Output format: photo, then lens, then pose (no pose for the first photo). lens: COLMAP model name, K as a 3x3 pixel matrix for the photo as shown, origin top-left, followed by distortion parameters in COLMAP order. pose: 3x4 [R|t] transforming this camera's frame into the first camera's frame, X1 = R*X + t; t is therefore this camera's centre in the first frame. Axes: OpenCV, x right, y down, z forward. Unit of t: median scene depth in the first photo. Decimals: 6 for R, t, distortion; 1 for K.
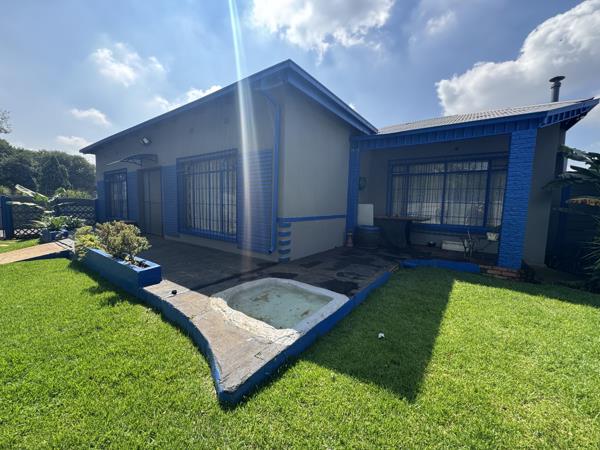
lens RADIAL K [[237.8, 0, 300.3], [0, 237.8, 223.9], [0, 0, 1]] dist [-0.002106, 0.000841]
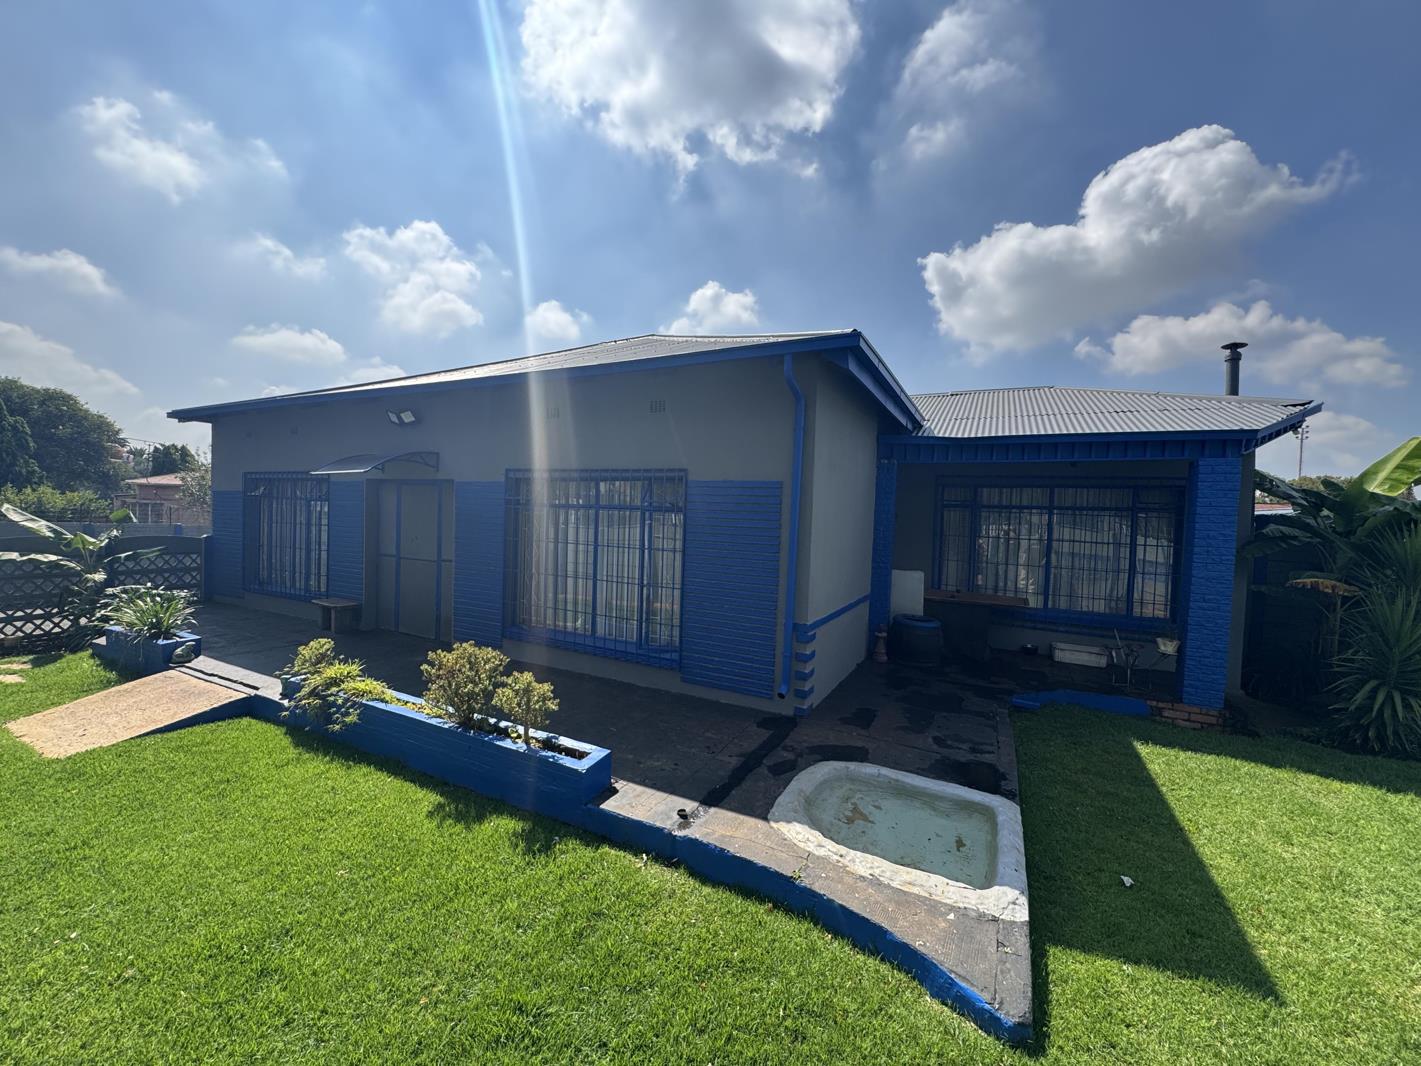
lens RADIAL K [[563.3, 0, 715.2], [0, 563.3, 532.8], [0, 0, 1]] dist [-0.002106, 0.000841]
pose [[0.987438, 0.007461, 0.157834, -0.325807], [0.000384, 0.998768, -0.049621, -0.113818], [-0.158009, 0.049058, 0.986218, -0.082867]]
